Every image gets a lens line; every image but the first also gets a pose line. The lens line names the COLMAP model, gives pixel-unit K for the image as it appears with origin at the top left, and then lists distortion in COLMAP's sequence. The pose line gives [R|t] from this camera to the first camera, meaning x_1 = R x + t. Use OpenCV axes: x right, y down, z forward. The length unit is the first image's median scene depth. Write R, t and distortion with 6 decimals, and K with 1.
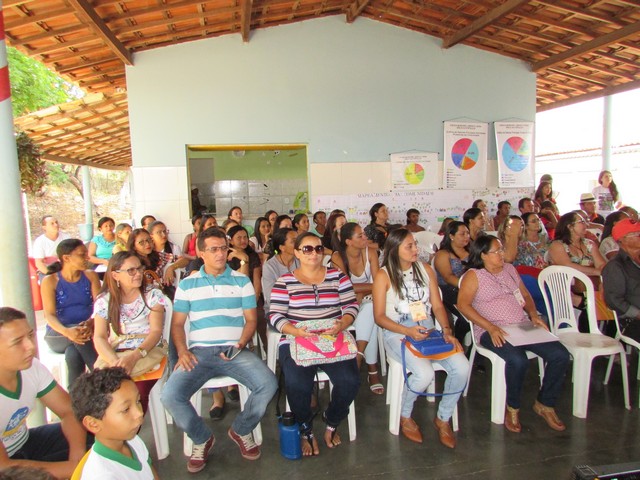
lens RADIAL K [[450.4, 0, 316.3], [0, 450.4, 245.8], [0, 0, 1]] dist [-0.032550, 0.003871]
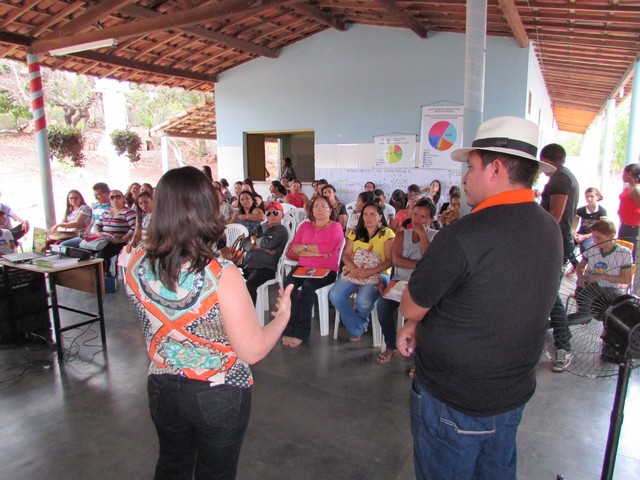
lens RADIAL K [[450.4, 0, 322.1], [0, 450.4, 239.9], [0, 0, 1]] dist [-0.032550, 0.003871]
pose [[0.771540, 0.137756, -0.621088, 0.833862], [-0.097949, 0.990356, 0.097983, -0.037574], [0.628596, -0.014763, 0.777592, -0.012307]]
